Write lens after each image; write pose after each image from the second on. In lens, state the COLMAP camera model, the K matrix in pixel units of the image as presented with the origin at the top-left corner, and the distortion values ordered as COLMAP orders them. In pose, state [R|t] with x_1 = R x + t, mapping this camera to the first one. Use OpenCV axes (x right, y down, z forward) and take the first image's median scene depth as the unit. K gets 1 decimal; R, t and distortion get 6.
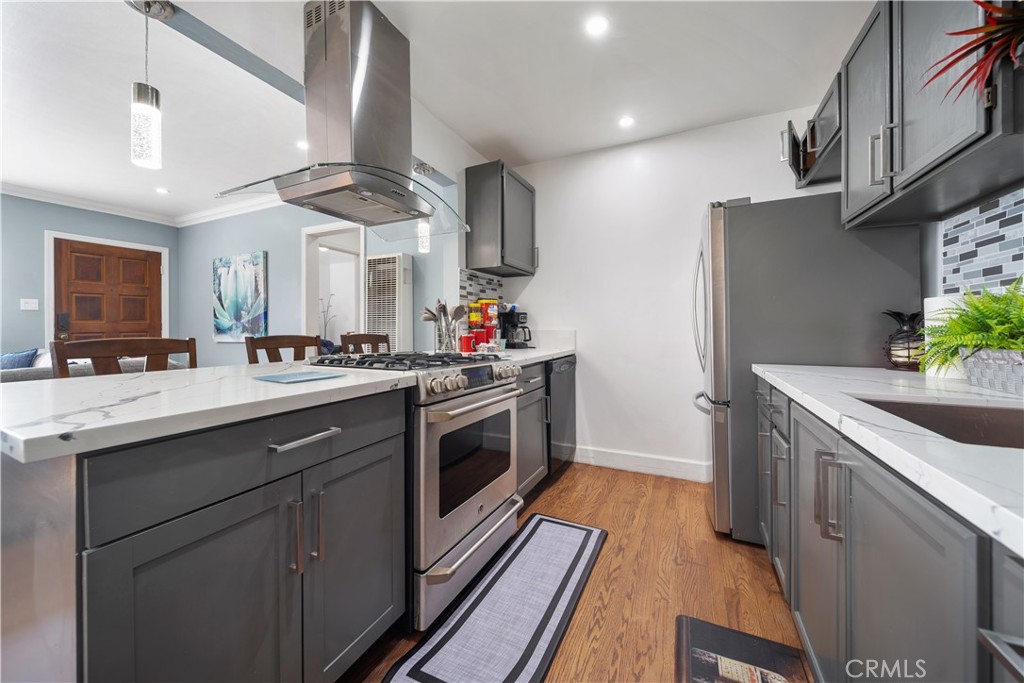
lens RADIAL K [[372.3, 0, 515.3], [0, 372.3, 328.3], [0, 0, 1]] dist [-0.000013, -0.000023]
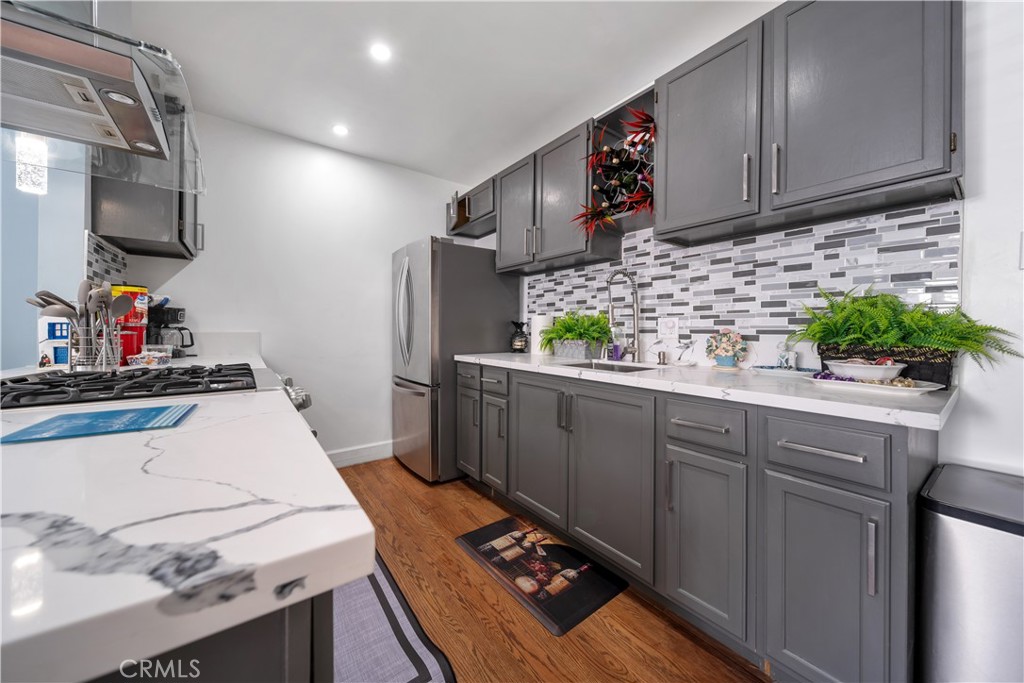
lens RADIAL K [[360.8, 0, 504.6], [0, 360.8, 332.3], [0, 0, 1]] dist [-0.000543, -0.000183]
pose [[0.471001, -0.003709, 0.882125, -0.578458], [-0.001964, 0.999984, 0.005253, -0.000150], [-0.882131, -0.004207, 0.470986, 0.191313]]
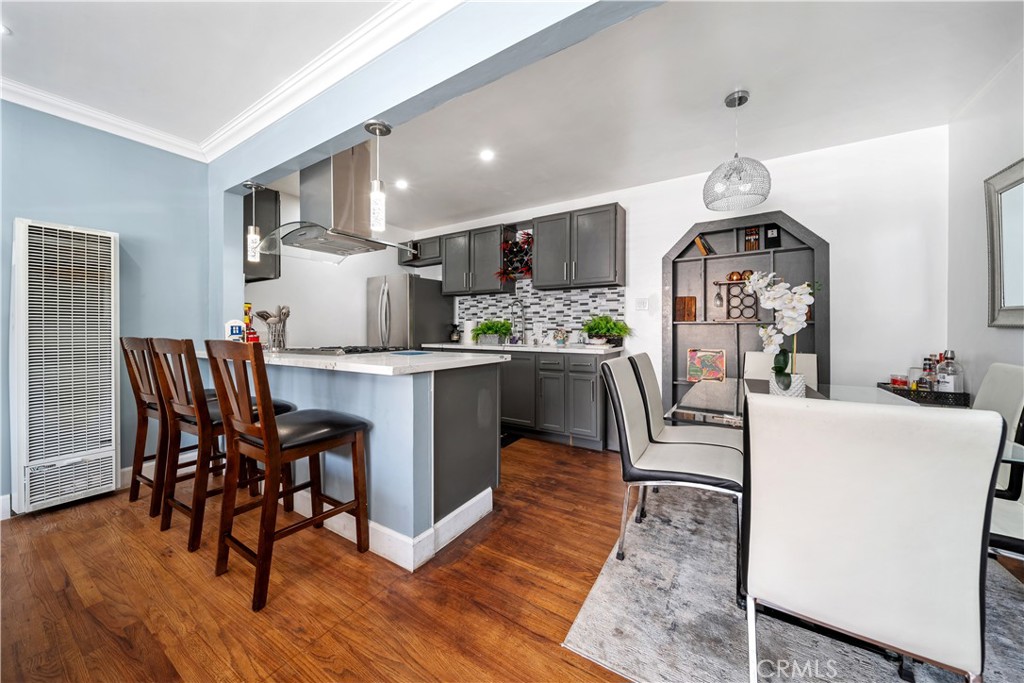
lens RADIAL K [[360.8, 0, 504.6], [0, 360.8, 332.3], [0, 0, 1]] dist [-0.000543, -0.000183]
pose [[0.128071, -0.008257, 0.991731, -1.862118], [0.002661, 0.999965, 0.007982, 0.002110], [-0.991761, 0.001617, 0.128089, 0.180963]]
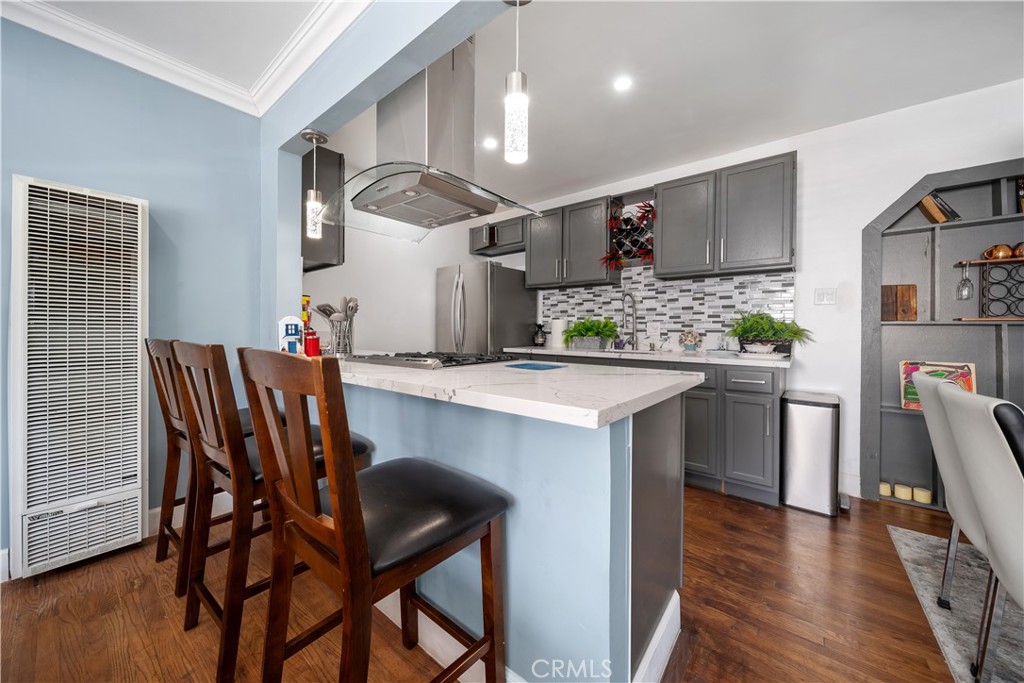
lens RADIAL K [[365.8, 0, 504.4], [0, 365.8, 333.6], [0, 0, 1]] dist [0.000104, -0.000171]
pose [[0.242635, -0.008570, 0.970080, -1.429417], [-0.003826, 0.999945, 0.009791, 0.000106], [-0.970110, -0.006087, 0.242588, 0.592331]]
